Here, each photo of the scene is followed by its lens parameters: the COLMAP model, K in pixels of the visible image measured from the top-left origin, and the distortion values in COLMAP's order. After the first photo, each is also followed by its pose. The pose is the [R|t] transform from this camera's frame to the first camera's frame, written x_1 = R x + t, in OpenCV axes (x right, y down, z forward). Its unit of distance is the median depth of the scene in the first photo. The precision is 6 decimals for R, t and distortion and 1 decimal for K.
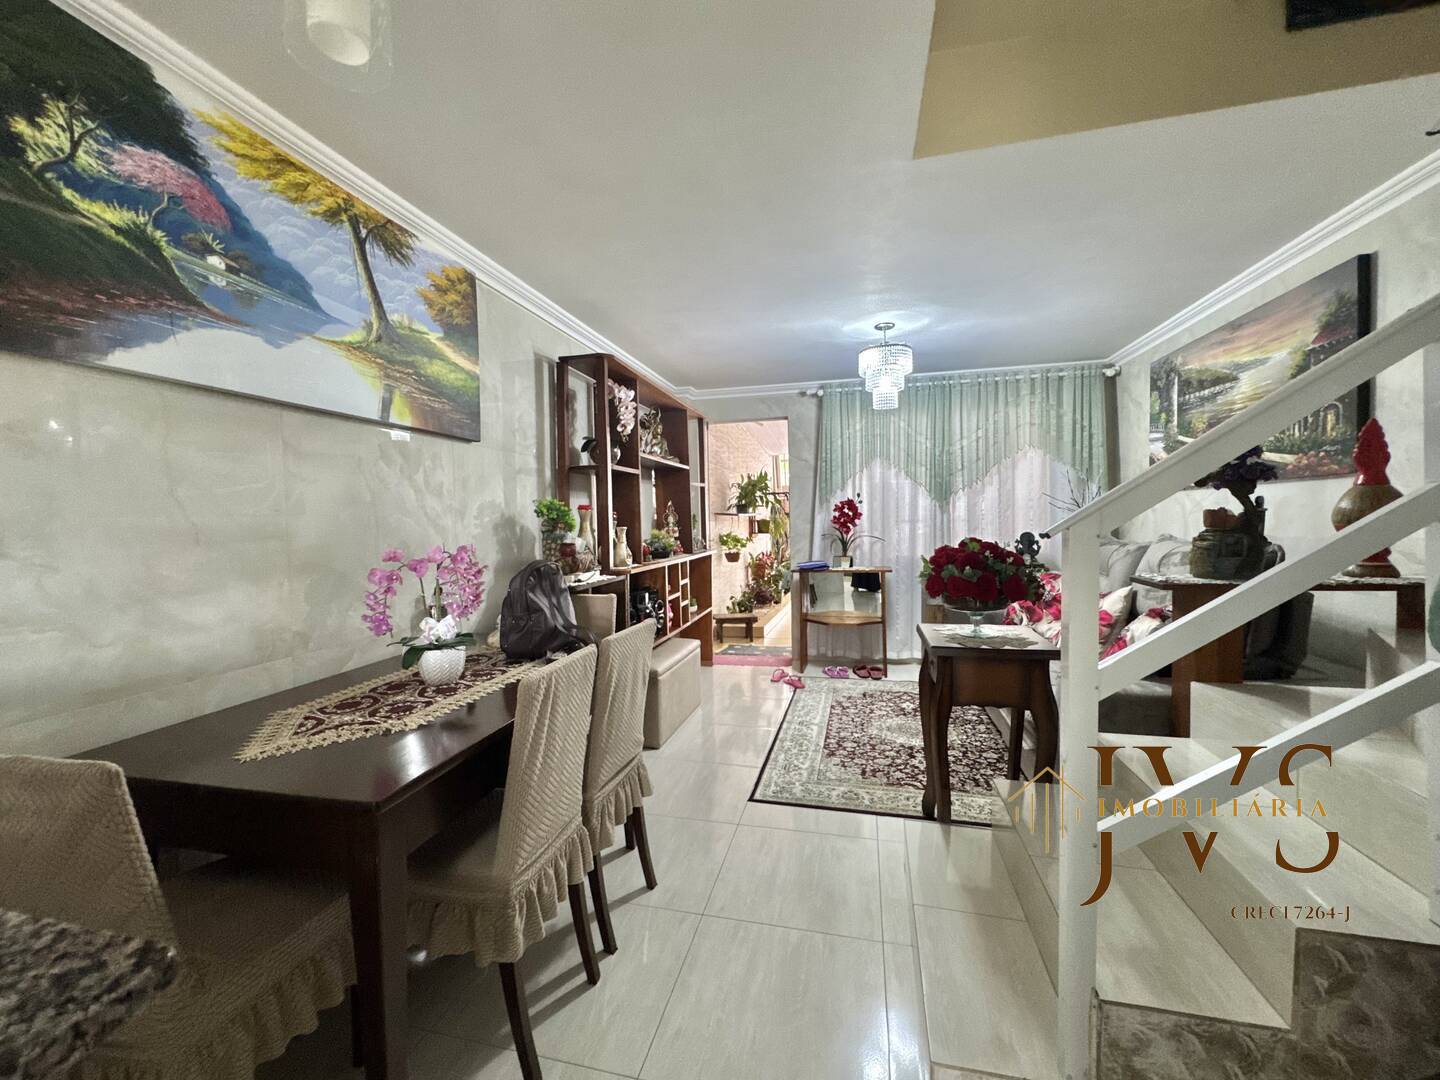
lens RADIAL K [[577.4, 0, 719.8], [0, 577.4, 541.4], [0, 0, 1]] dist [-0.001788, 0.000737]
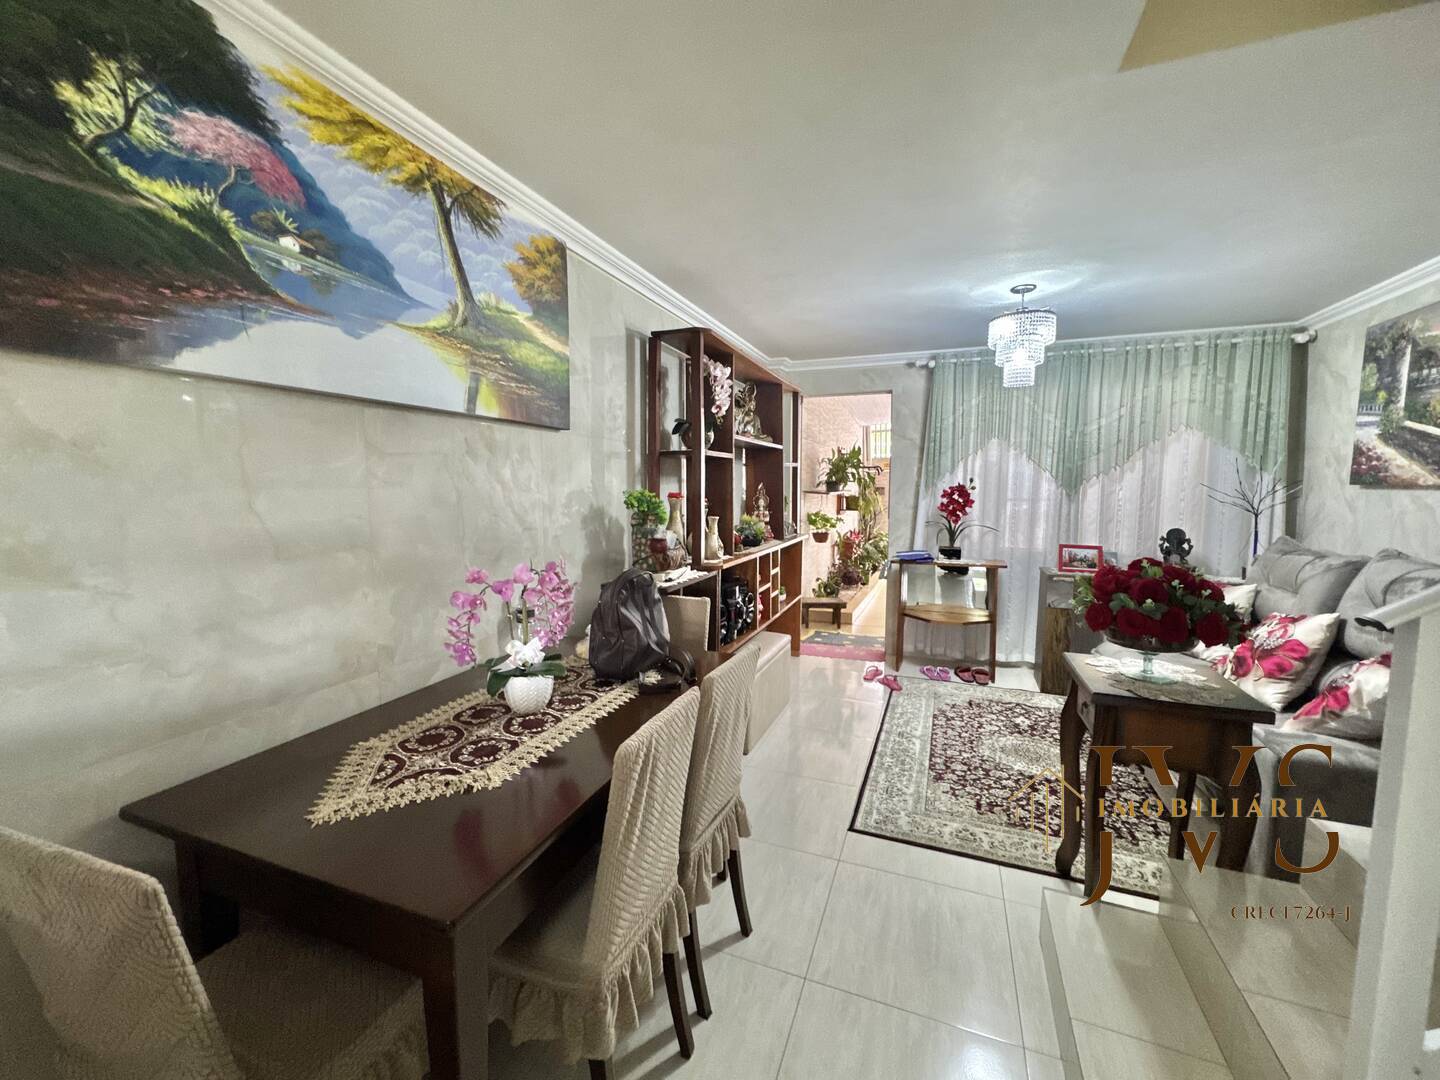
lens RADIAL K [[577.4, 0, 720.7], [0, 577.4, 541.1], [0, 0, 1]] dist [-0.001788, 0.000737]
pose [[0.991120, 0.033462, -0.128693, -0.061611], [-0.025615, 0.997738, 0.062151, -0.071762], [0.130482, -0.058303, 0.989735, 0.129976]]
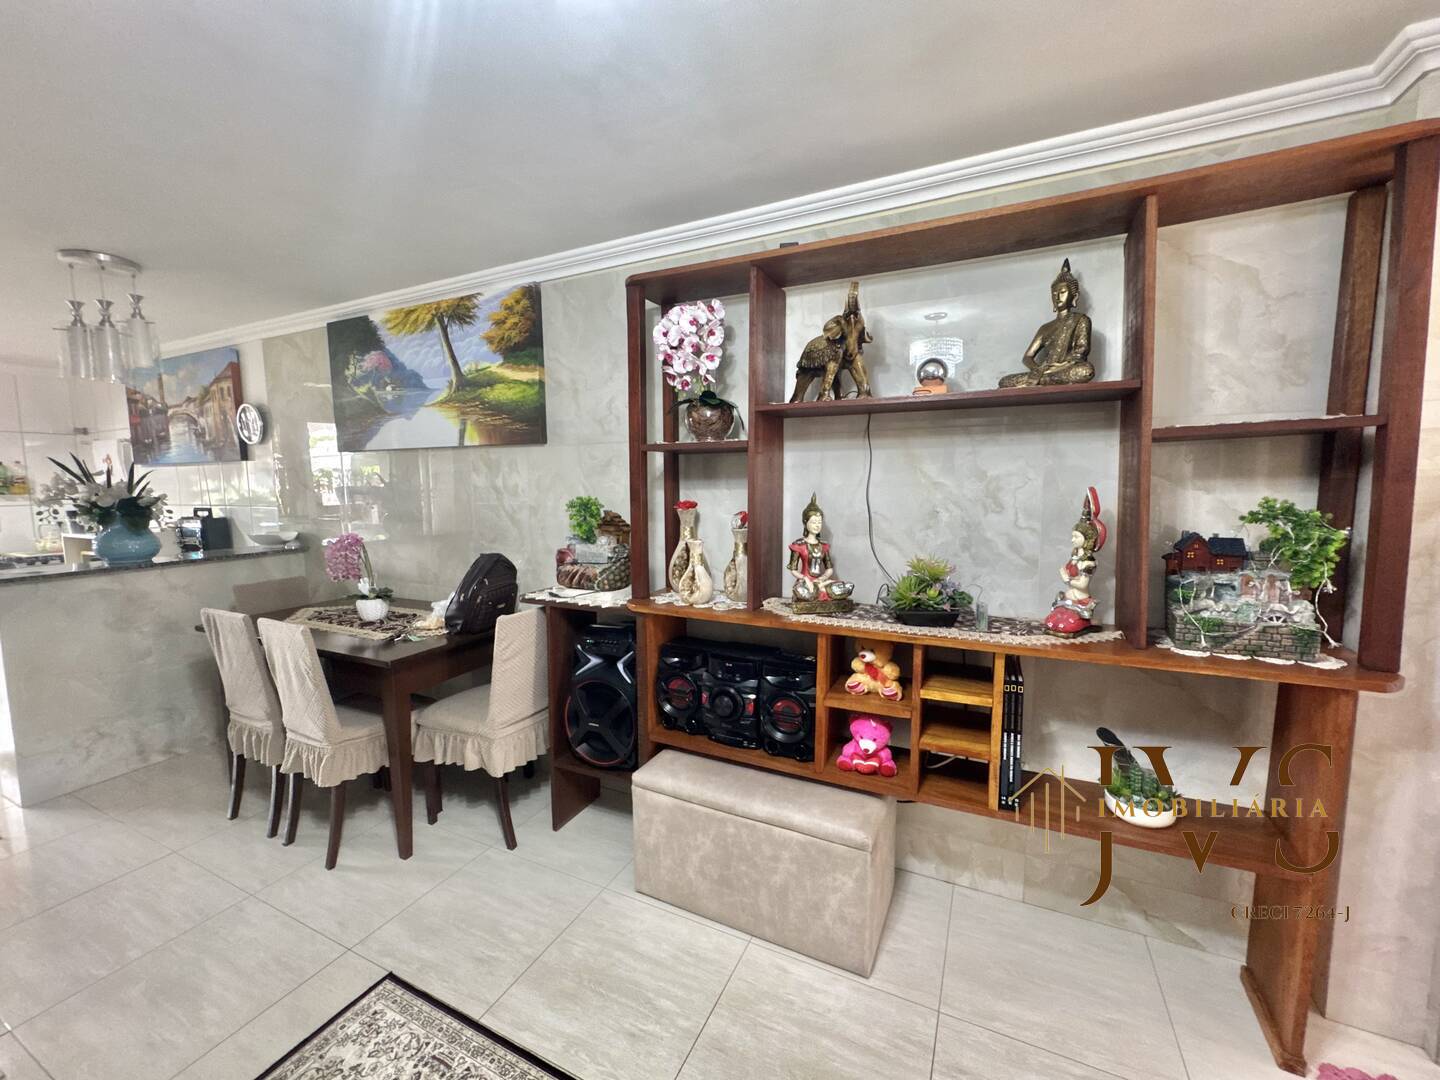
lens RADIAL K [[577.4, 0, 716.3], [0, 577.4, 540.6], [0, 0, 1]] dist [-0.001788, 0.000737]
pose [[-0.209567, 0.120974, -0.970282, 0.702409], [-0.024671, 0.991347, 0.128929, -0.170578], [0.977483, 0.050957, -0.204769, 1.884261]]
